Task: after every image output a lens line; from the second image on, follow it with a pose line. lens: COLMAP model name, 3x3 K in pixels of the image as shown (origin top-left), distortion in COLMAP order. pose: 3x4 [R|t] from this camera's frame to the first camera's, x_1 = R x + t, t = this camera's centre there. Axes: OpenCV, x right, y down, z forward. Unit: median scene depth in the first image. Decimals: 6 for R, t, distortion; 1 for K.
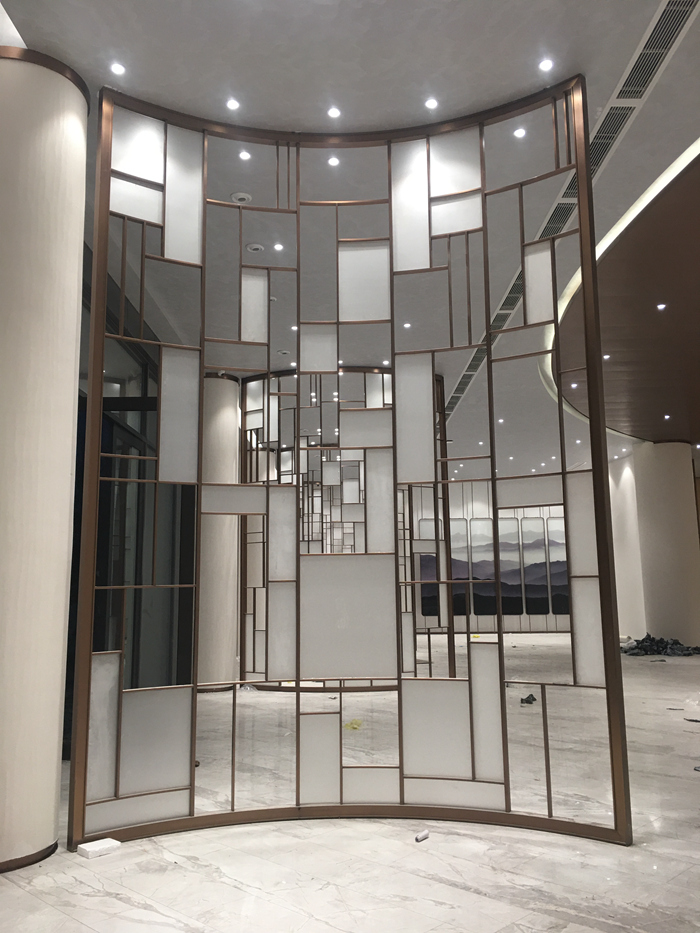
lens RADIAL K [[801.5, 0, 349.7], [0, 801.5, 460.7], [0, 0, 1]] dist [0.083671, -0.112895]
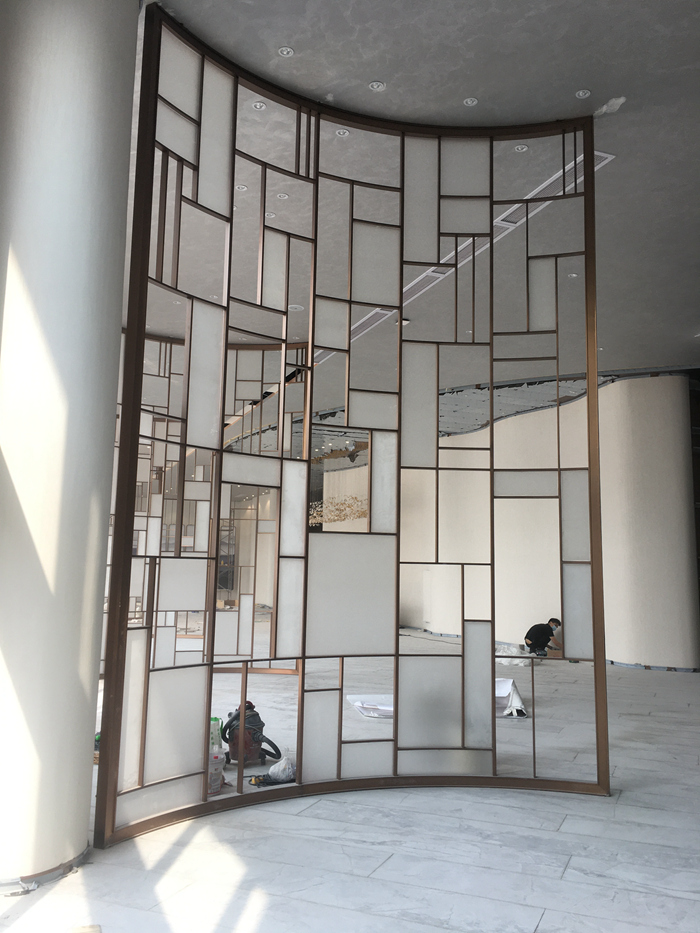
lens RADIAL K [[801.5, 0, 349.7], [0, 801.5, 460.7], [0, 0, 1]] dist [0.083671, -0.112895]
pose [[0.924304, 0.084616, 0.372160, -0.405586], [-0.087467, 0.996124, -0.009247, 0.038220], [-0.371500, -0.024004, 0.928123, 0.072262]]
